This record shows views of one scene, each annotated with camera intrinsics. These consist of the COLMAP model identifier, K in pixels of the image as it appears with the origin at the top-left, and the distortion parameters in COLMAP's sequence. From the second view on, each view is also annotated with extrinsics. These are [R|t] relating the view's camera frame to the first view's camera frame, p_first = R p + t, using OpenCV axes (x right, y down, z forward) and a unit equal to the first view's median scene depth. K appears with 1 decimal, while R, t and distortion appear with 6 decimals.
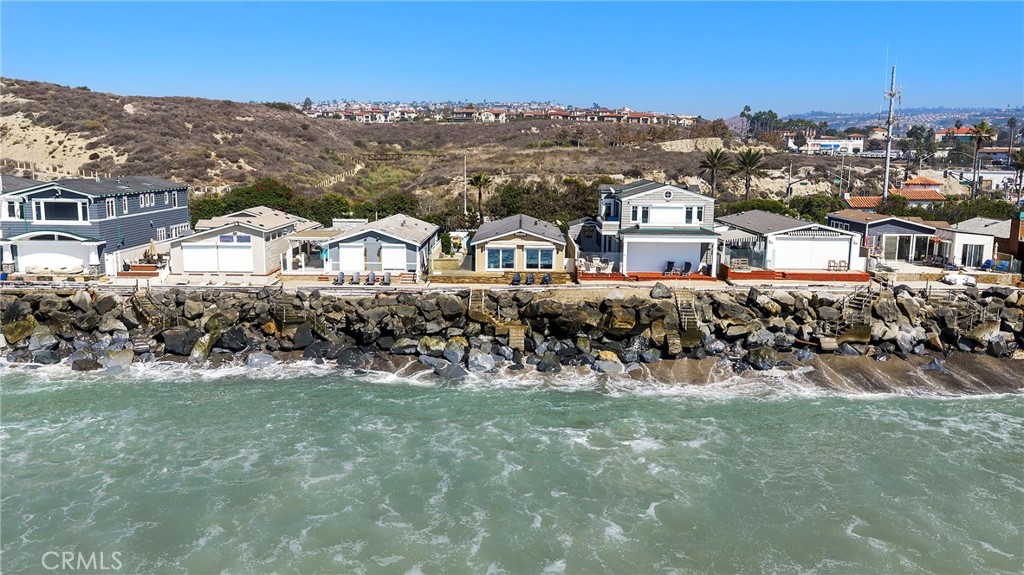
lens RADIAL K [[852.9, 0, 512.0], [0, 852.9, 287.5], [0, 0, 1]] dist [0.032167, -0.059826]
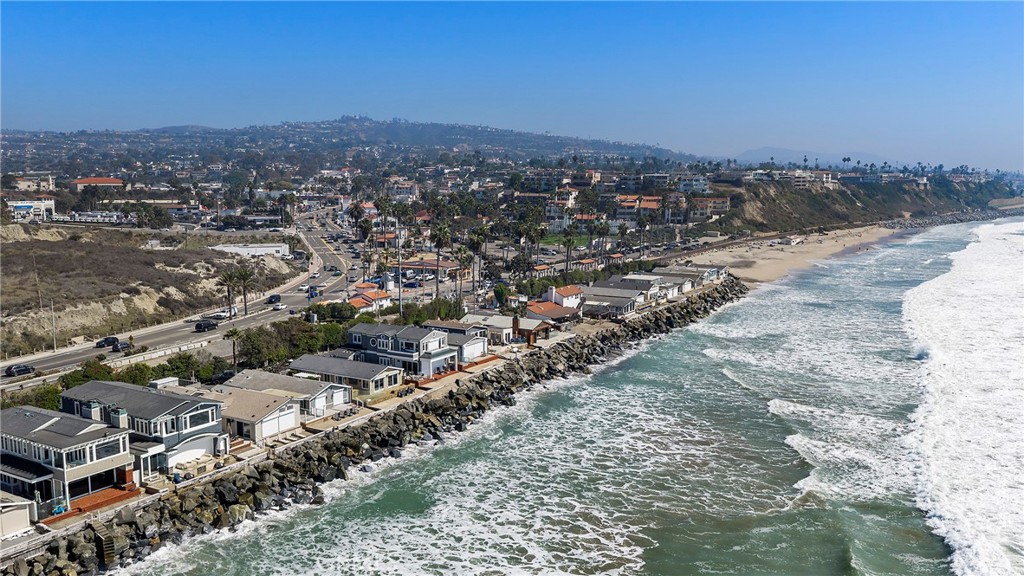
lens RADIAL K [[852.9, 0, 512.0], [0, 852.9, 288.0], [0, 0, 1]] dist [0.032167, -0.059826]
pose [[0.507197, -0.121964, 0.853156, -1.456697], [0.137218, 0.988736, 0.059770, -0.320283], [-0.850836, 0.086754, 0.518220, -0.204796]]
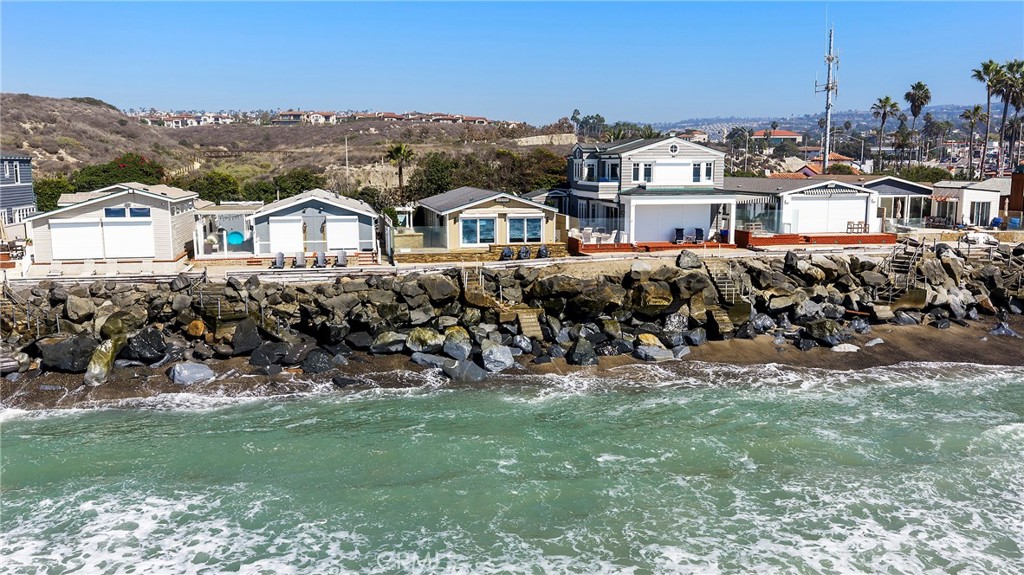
lens RADIAL K [[852.9, 0, 512.0], [0, 852.9, 287.5], [0, 0, 1]] dist [0.032167, -0.059826]
pose [[0.977184, -0.042403, 0.208118, -0.159141], [0.045085, 0.998950, -0.008157, 0.028511], [-0.207554, 0.017354, 0.978070, 0.217660]]
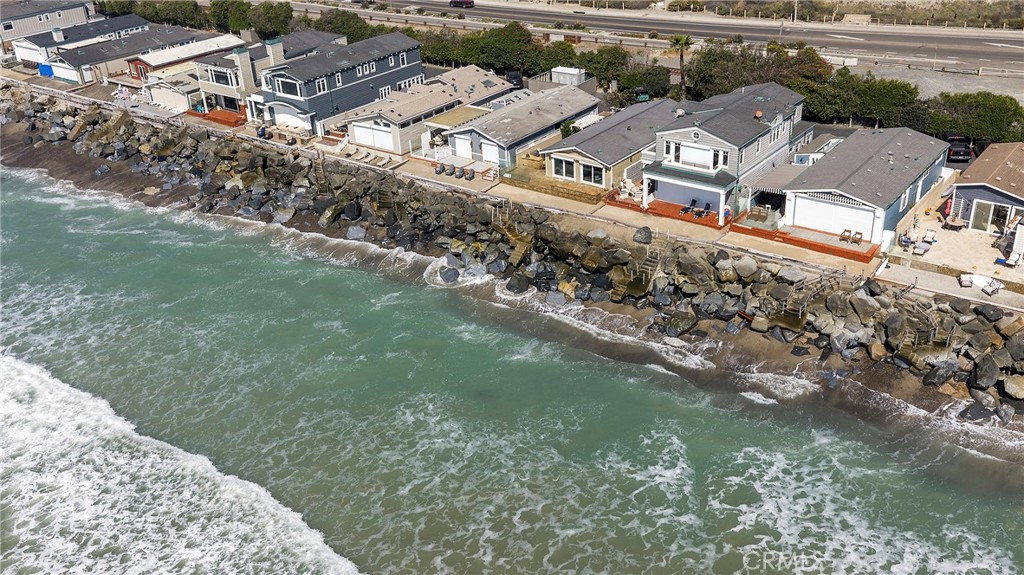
lens RADIAL K [[952.5, 0, 512.0], [0, 952.5, 287.5], [0, 0, 1]] dist [0.012302, -0.020163]
pose [[0.793807, 0.233444, -0.561582, 0.706005], [-0.035959, 0.939797, 0.339836, -0.324845], [0.607106, -0.249570, 0.754412, -0.028129]]
